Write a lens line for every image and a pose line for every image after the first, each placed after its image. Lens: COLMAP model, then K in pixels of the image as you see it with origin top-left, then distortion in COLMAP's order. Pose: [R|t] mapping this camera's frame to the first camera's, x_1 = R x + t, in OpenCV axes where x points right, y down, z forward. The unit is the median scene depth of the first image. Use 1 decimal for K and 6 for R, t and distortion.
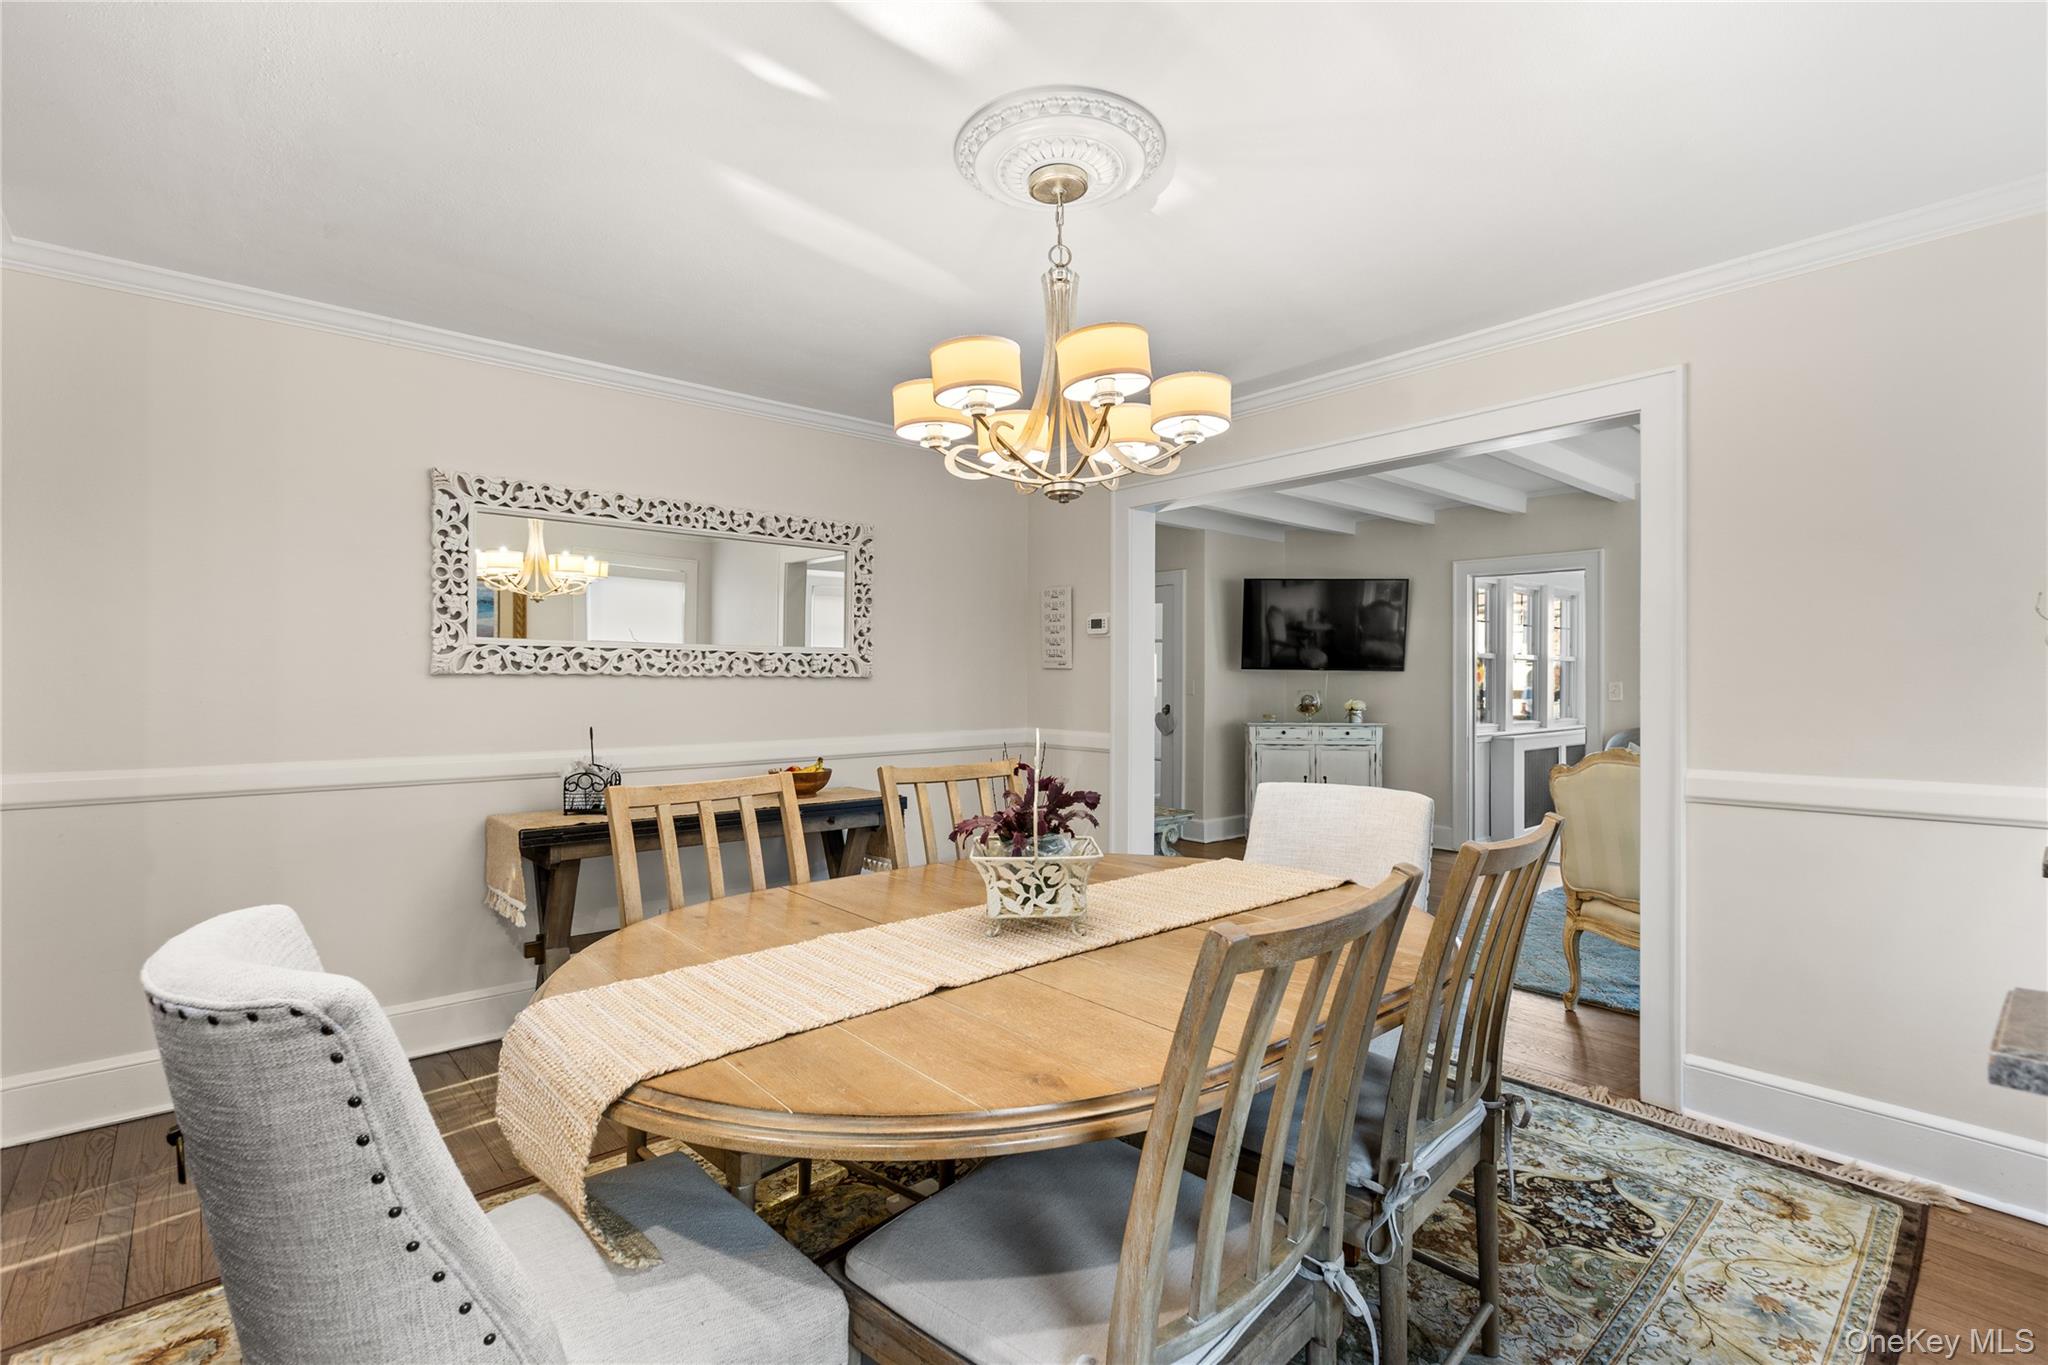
lens RADIAL K [[934.5, 0, 1024.5], [0, 934.5, 678.5], [0, 0, 1]] dist [0.001561, -0.000323]
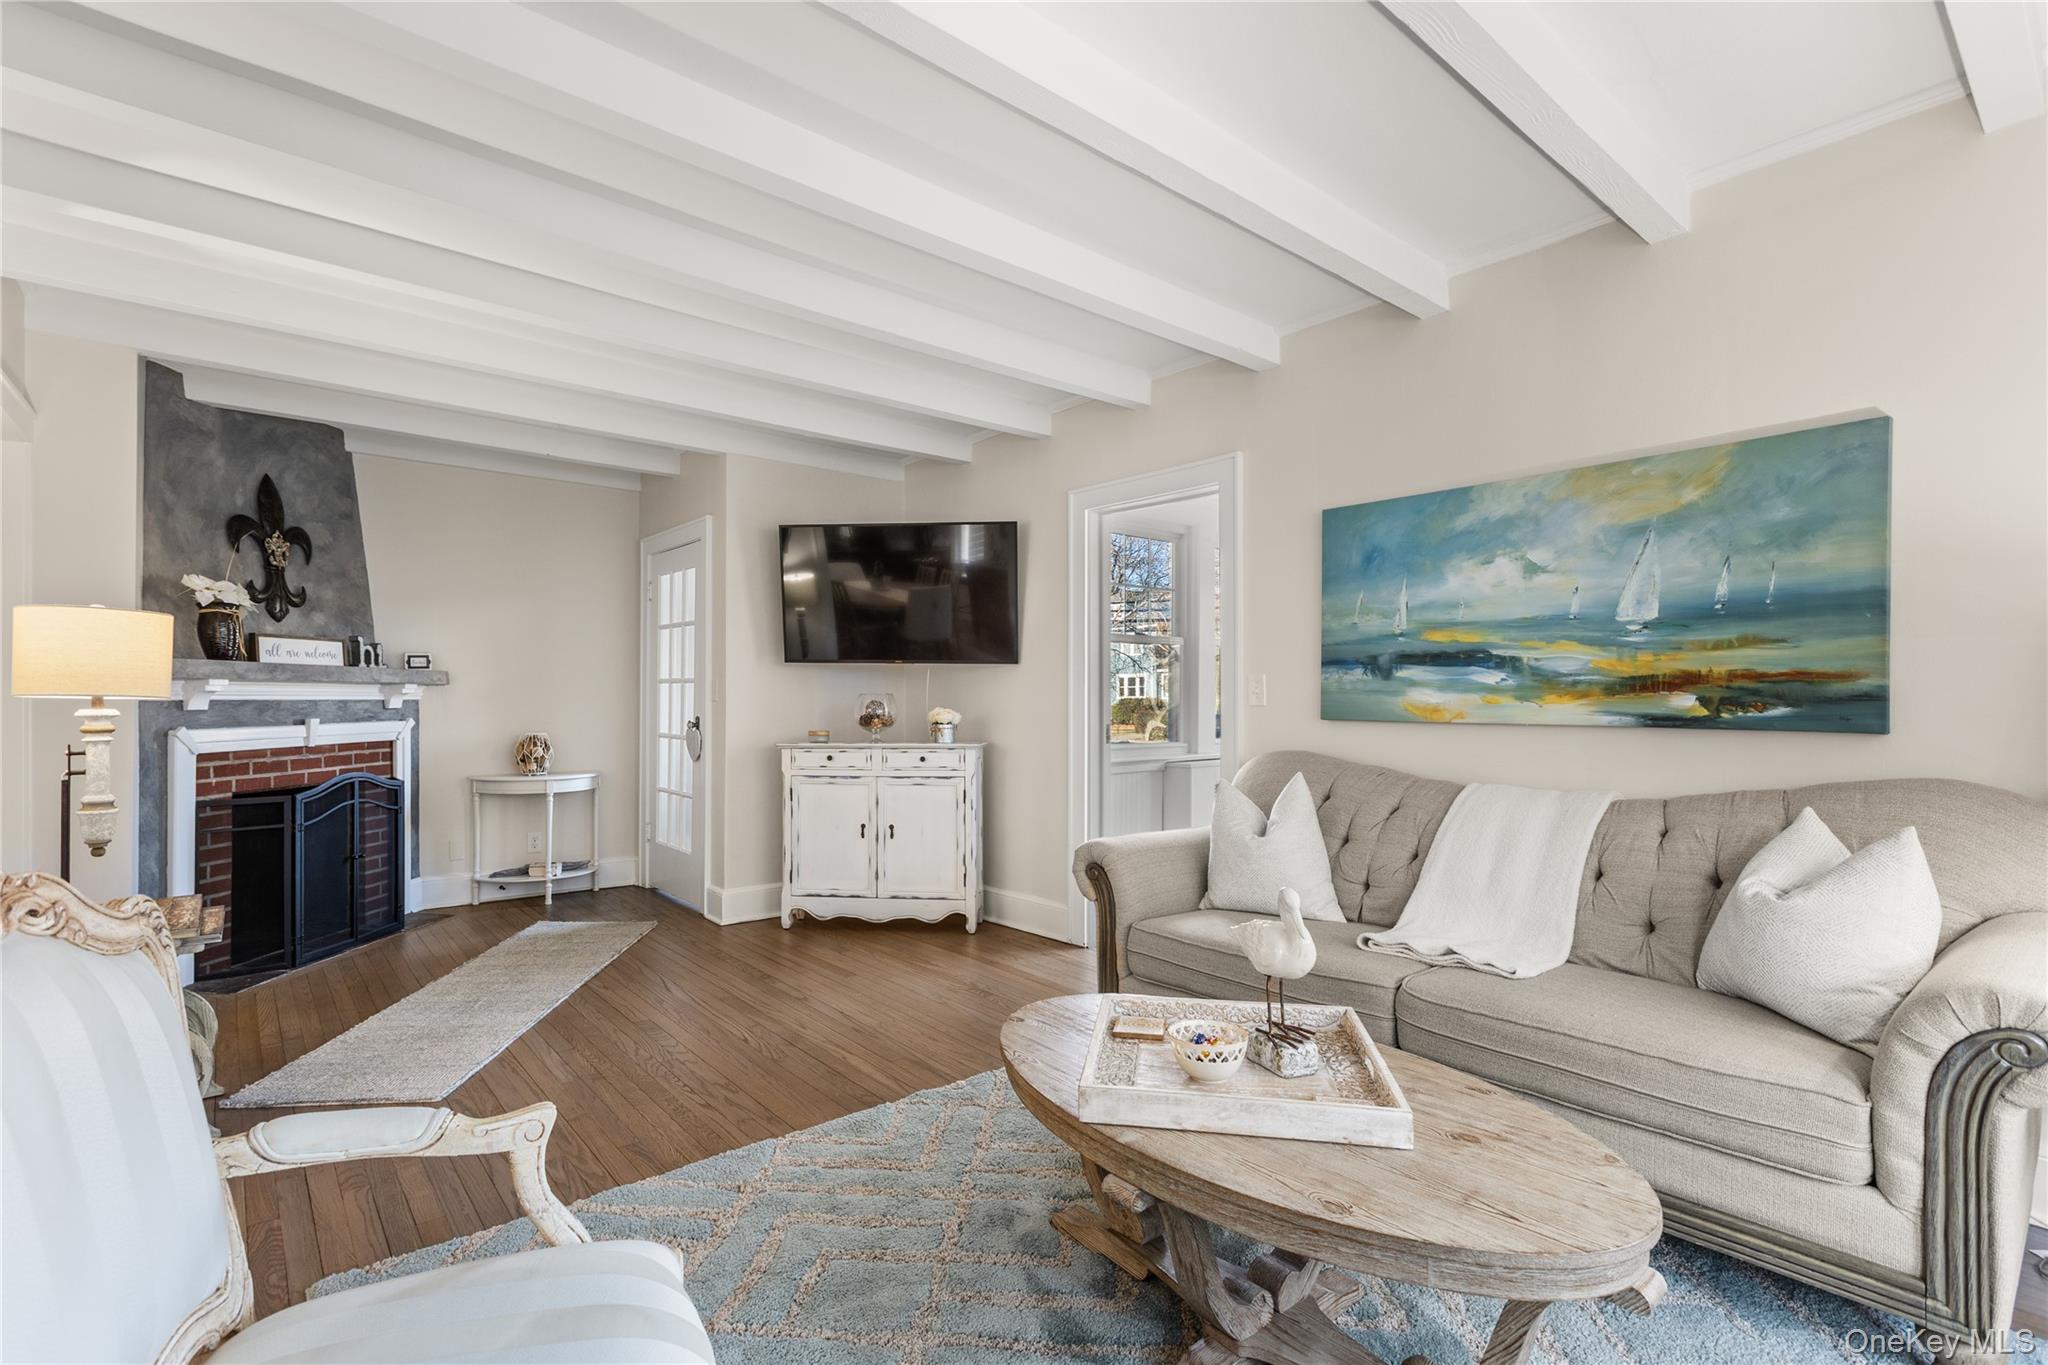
lens RADIAL K [[934.5, 0, 1021.3], [0, 934.5, 691.7], [0, 0, 1]] dist [0.001561, -0.000323]
pose [[0.999456, -0.006388, -0.032357, 0.431893], [0.006391, 0.999980, 0.000004, 0.011848], [0.032356, -0.000211, 0.999476, 0.349311]]
